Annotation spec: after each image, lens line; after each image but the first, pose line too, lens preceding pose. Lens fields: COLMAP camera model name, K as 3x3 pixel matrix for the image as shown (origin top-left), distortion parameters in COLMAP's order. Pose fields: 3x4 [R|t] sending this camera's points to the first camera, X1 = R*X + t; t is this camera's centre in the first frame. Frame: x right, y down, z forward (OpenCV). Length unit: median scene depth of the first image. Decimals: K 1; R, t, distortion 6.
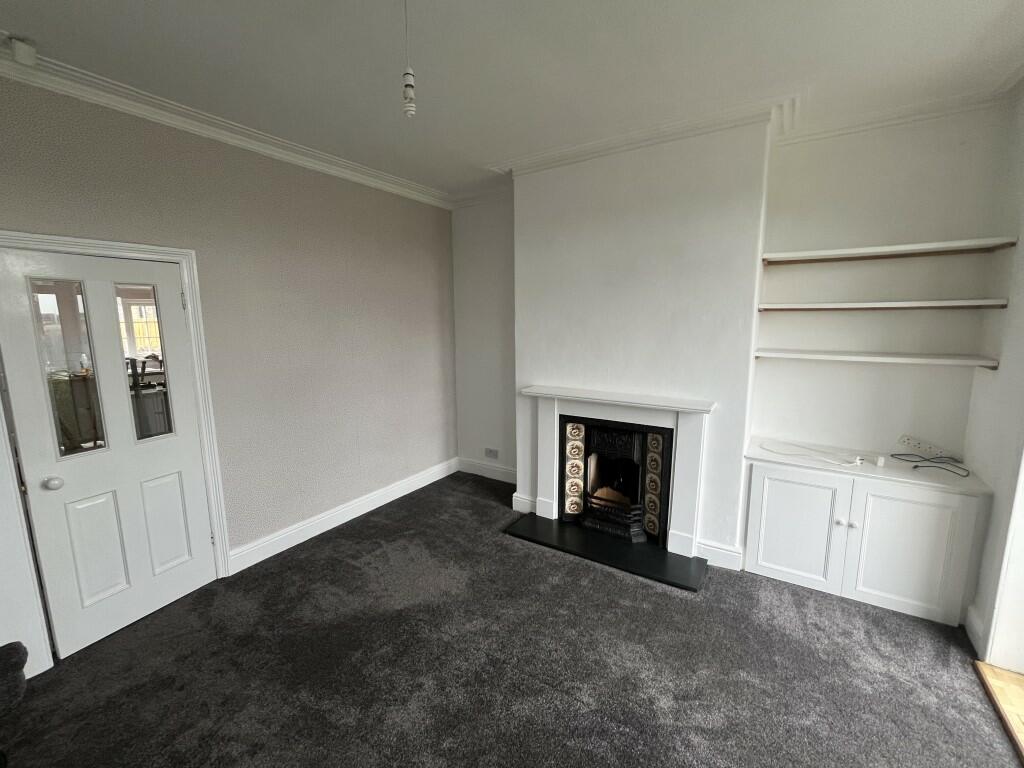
lens RADIAL K [[436.3, 0, 508.3], [0, 436.3, 385.1], [0, 0, 1]] dist [-0.000674, -0.000109]
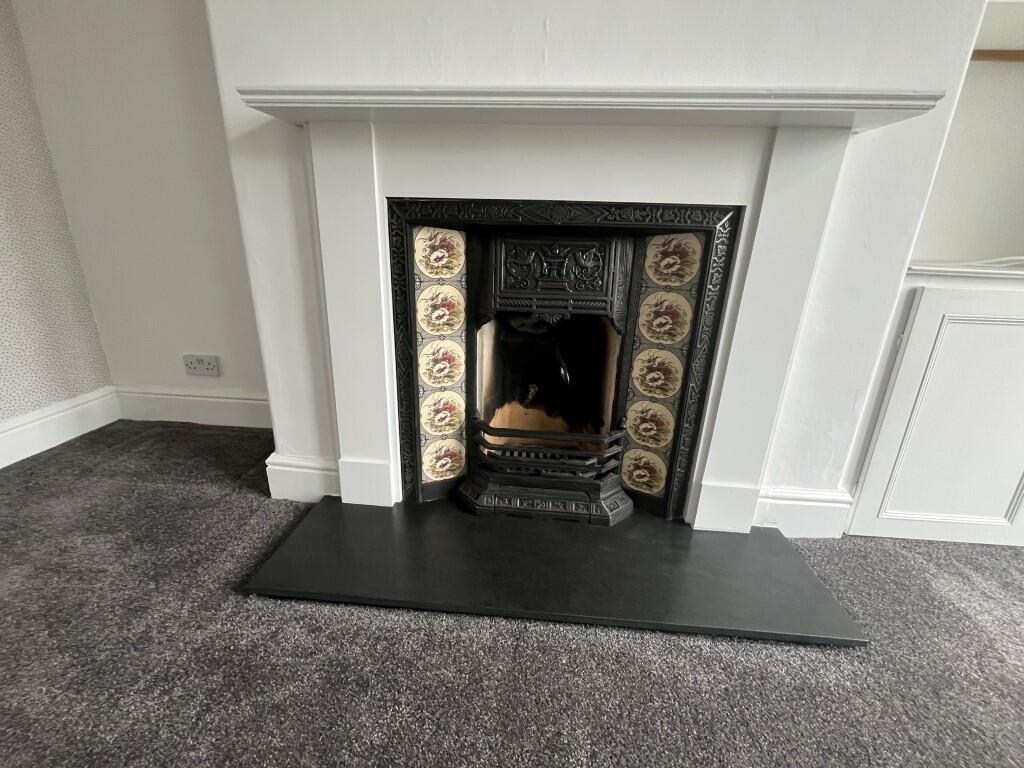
lens RADIAL K [[436.3, 0, 508.3], [0, 436.3, 385.1], [0, 0, 1]] dist [-0.000674, -0.000109]
pose [[0.879364, -0.120272, 0.460709, 0.031747], [0.039527, 0.982672, 0.181090, 0.147957], [-0.474506, -0.141033, 0.868881, 0.670666]]
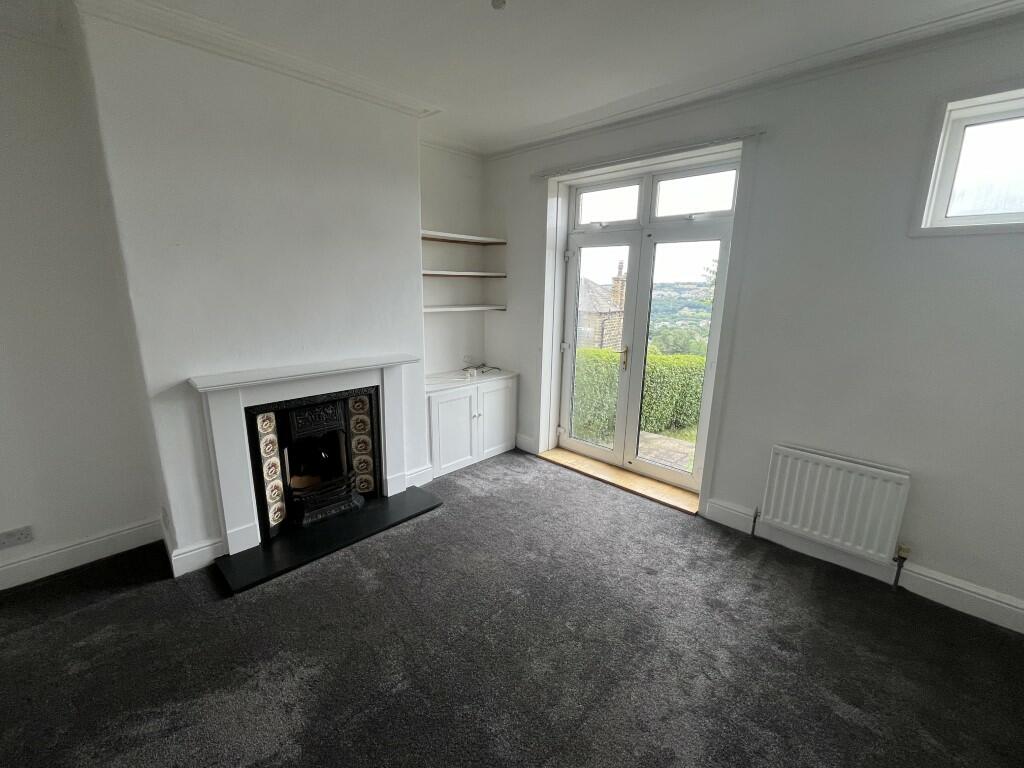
lens RADIAL K [[436.3, 0, 508.3], [0, 436.3, 385.1], [0, 0, 1]] dist [-0.000674, -0.000109]
pose [[0.194750, -0.211334, 0.957815, -0.507292], [0.137194, 0.972782, 0.186741, -0.048390], [-0.971211, 0.095039, 0.218443, 0.401576]]
